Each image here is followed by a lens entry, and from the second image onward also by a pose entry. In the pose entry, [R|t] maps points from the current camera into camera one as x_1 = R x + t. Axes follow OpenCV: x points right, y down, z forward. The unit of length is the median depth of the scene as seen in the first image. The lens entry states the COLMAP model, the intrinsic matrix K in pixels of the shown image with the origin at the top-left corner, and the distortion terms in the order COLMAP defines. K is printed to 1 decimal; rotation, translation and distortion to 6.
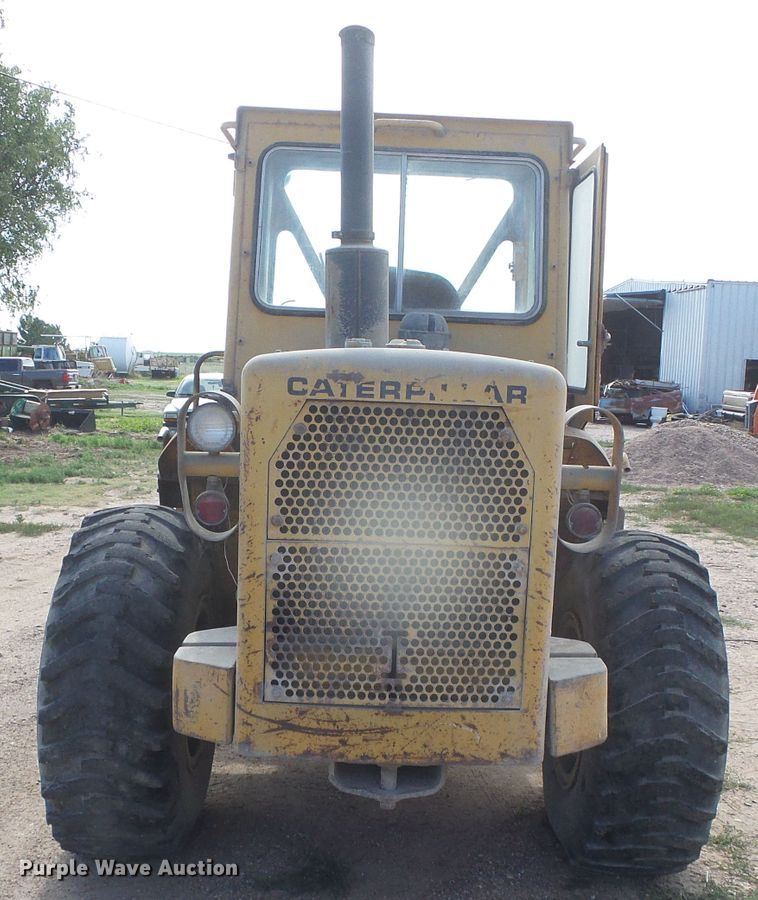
lens RADIAL K [[1066.0, 0, 379.2], [0, 1066.0, 518.6], [0, 0, 1]] dist [-0.025767, 0.010388]
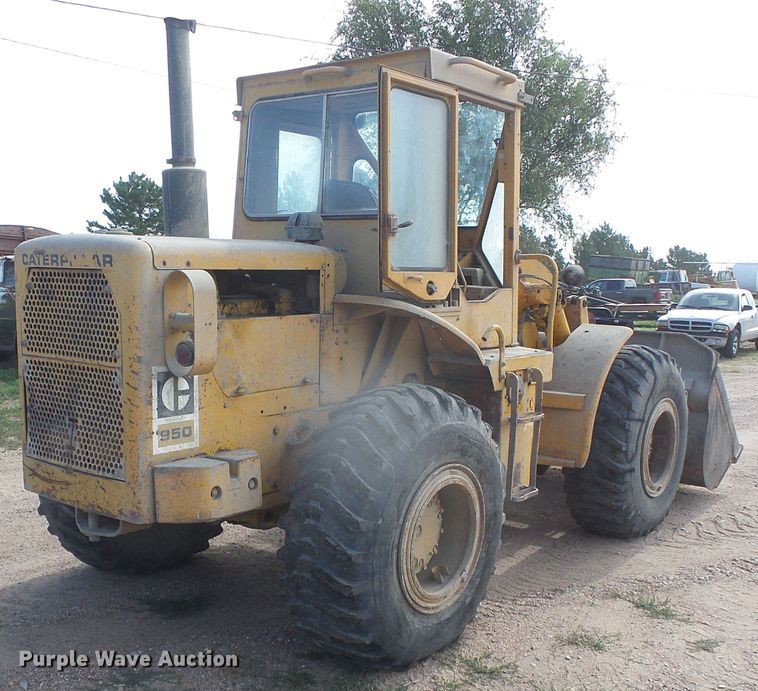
lens RADIAL K [[886.3, 0, 378.7], [0, 886.3, 409.8], [0, 0, 1]] dist [-0.027378, -0.004387]
pose [[0.782283, 0.076818, -0.618168, 1.133885], [-0.081576, 0.996454, 0.020594, 0.030634], [0.617559, 0.034317, 0.785776, 0.273514]]
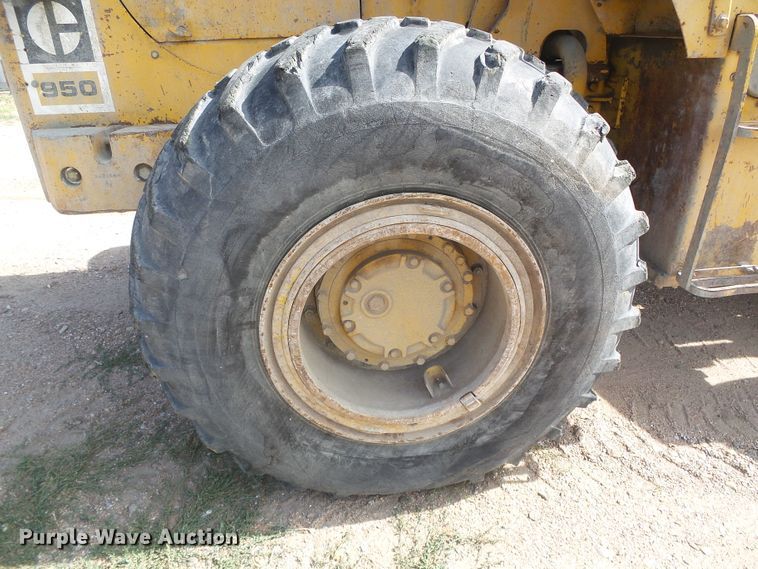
lens RADIAL K [[519.0, 0, 379.0], [0, 519.0, 284.5], [0, 0, 1]] dist [-0.012910, -0.003426]
pose [[0.109236, 0.398535, -0.910625, 0.760169], [-0.123381, 0.914459, 0.385412, 0.051936], [0.986329, 0.070253, 0.149063, 1.302838]]
